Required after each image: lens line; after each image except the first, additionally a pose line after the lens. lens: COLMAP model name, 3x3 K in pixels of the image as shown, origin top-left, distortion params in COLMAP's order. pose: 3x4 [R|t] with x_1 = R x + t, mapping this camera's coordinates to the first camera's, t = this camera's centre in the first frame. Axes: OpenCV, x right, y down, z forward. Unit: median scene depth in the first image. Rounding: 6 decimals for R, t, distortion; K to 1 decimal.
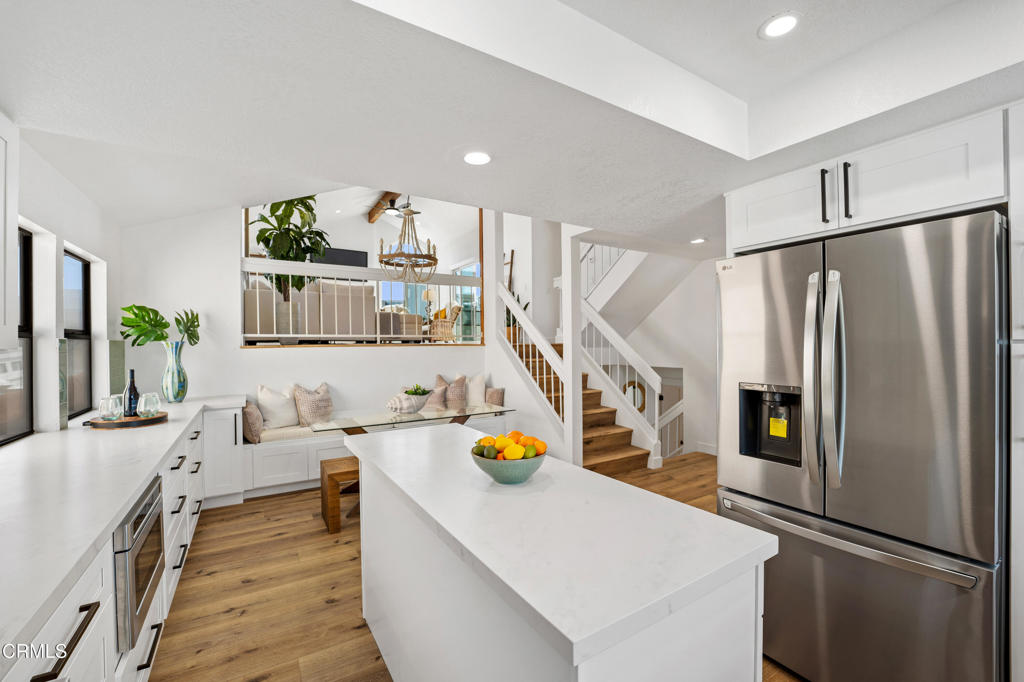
lens RADIAL K [[425.7, 0, 512.0], [0, 425.7, 341.0], [0, 0, 1]] dist [-0.000712, -0.000078]
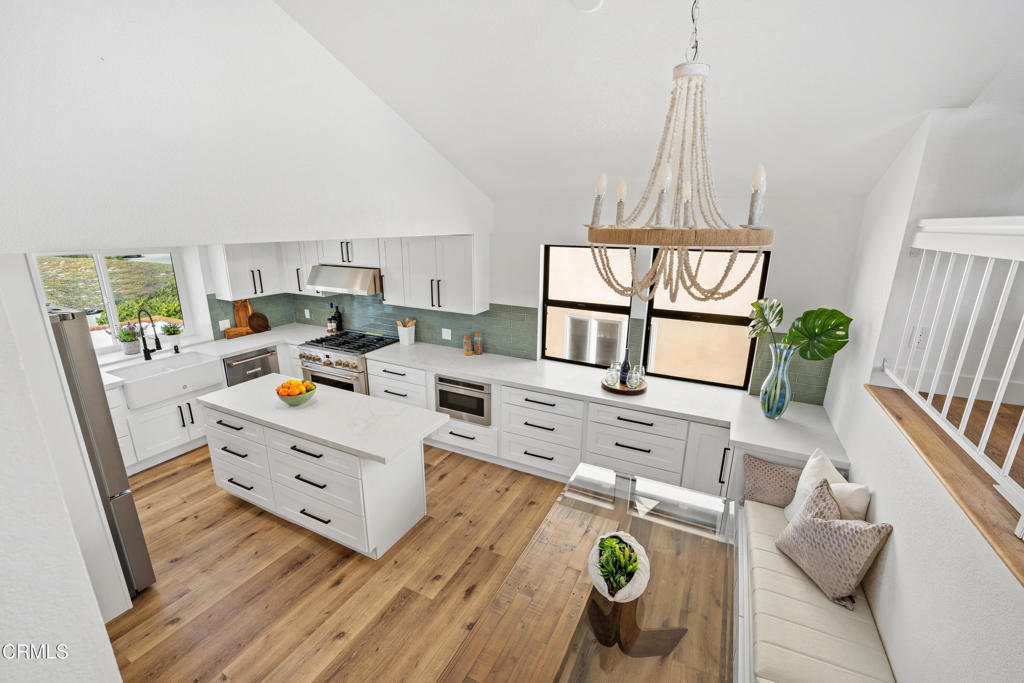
lens RADIAL K [[435.4, 0, 509.9], [0, 435.4, 343.0], [0, 0, 1]] dist [-0.024726, 0.000165]
pose [[-0.849223, 0.128765, -0.512094, 0.094599], [-0.011641, 0.965010, 0.261954, -0.301888], [0.527906, 0.228419, -0.818010, 1.952997]]
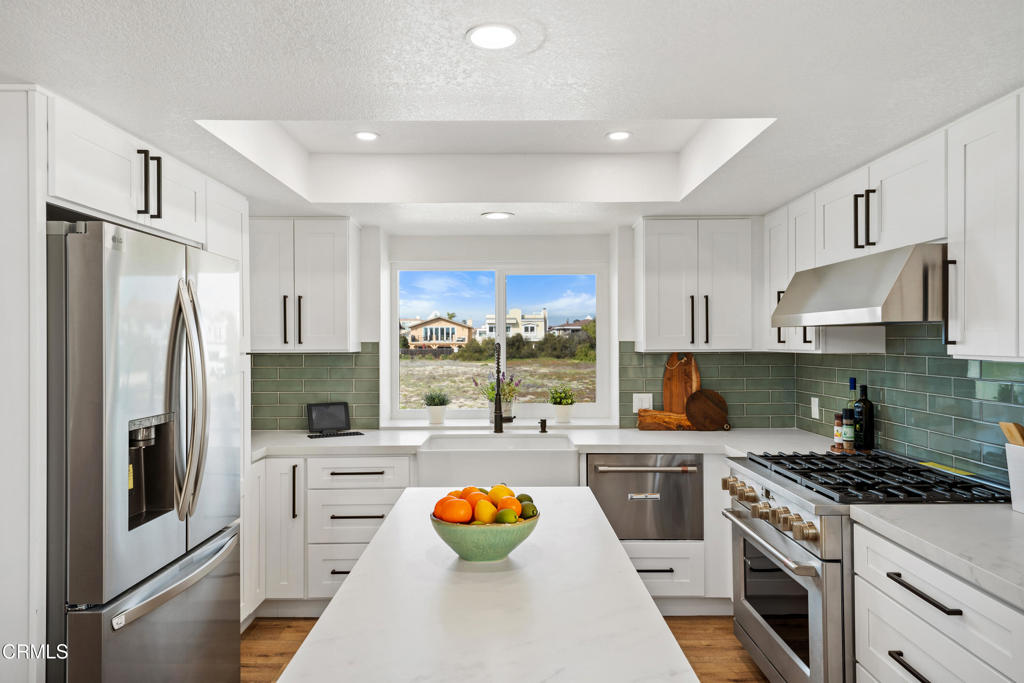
lens RADIAL K [[662.2, 0, 510.0], [0, 662.2, 341.6], [0, 0, 1]] dist [0.006341, 0.001535]
pose [[-0.853041, 0.001106, 0.521842, -0.364151], [0.001302, 0.999999, 0.000009, -0.003048], [-0.521842, 0.000688, -0.853042, 1.166070]]
